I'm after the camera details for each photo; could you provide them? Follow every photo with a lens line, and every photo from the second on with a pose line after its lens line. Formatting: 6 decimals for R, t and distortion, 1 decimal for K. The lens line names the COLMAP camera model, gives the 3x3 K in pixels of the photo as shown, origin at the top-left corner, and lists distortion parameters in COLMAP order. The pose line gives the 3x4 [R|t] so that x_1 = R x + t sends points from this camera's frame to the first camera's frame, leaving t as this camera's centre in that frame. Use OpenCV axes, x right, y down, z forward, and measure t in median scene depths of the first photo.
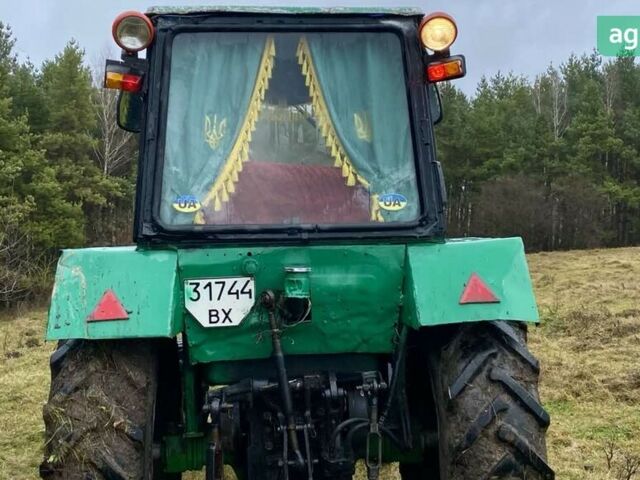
lens RADIAL K [[838.0, 0, 320.0], [0, 838.0, 240.0], [0, 0, 1]] dist [0.224168, -0.830313]
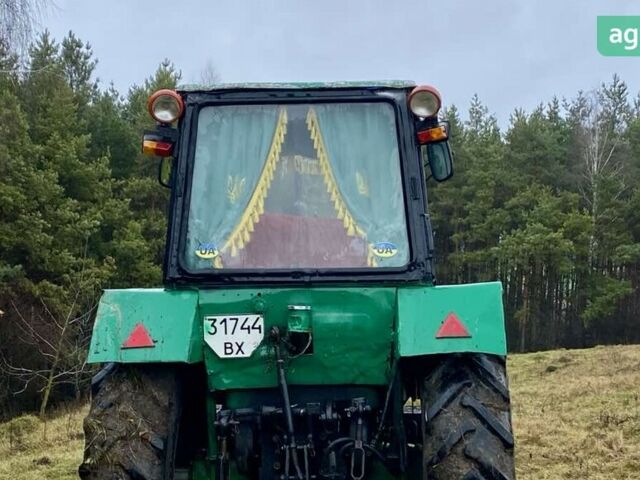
lens RADIAL K [[1091.9, 0, 320.0], [0, 1091.9, 240.0], [0, 0, 1]] dist [0.226861, -1.251243]
pose [[0.990465, 0.000285, -0.137764, 0.204500], [-0.009593, 0.997714, -0.066899, 0.041690], [0.137430, 0.067583, 0.988203, -0.475013]]
